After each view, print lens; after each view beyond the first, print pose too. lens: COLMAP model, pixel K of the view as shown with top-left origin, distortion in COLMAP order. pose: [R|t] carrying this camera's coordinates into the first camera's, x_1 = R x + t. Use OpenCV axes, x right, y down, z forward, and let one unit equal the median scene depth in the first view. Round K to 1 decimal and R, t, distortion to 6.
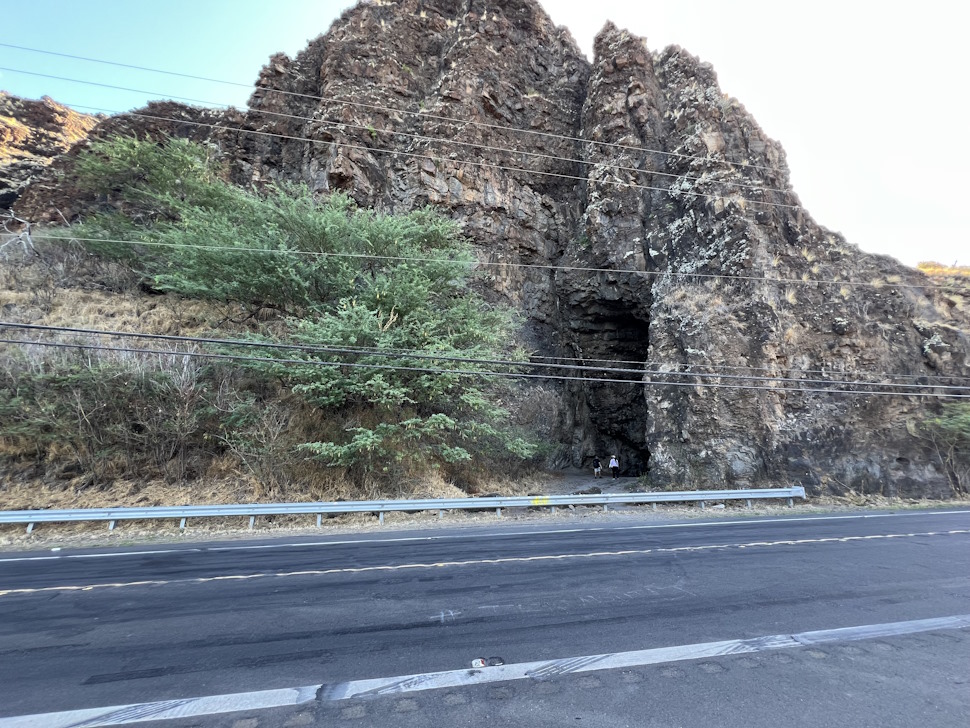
lens RADIAL K [[389.4, 0, 484.5], [0, 389.4, 364.1], [0, 0, 1]] dist [-0.000690, -0.000021]
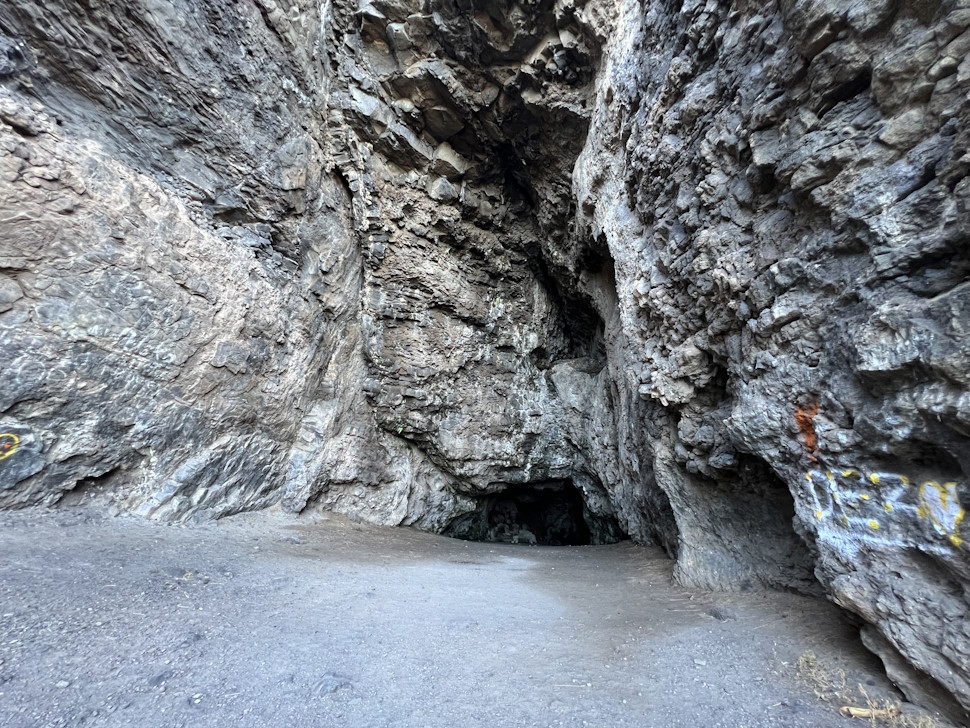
lens RADIAL K [[389.4, 0, 484.9], [0, 389.4, 363.8], [0, 0, 1]] dist [-0.000690, -0.000021]
pose [[0.868998, 0.196813, 0.453991, 0.190749], [-0.164138, 0.980200, -0.110752, 0.137285], [-0.466800, 0.021727, 0.884096, 0.571121]]
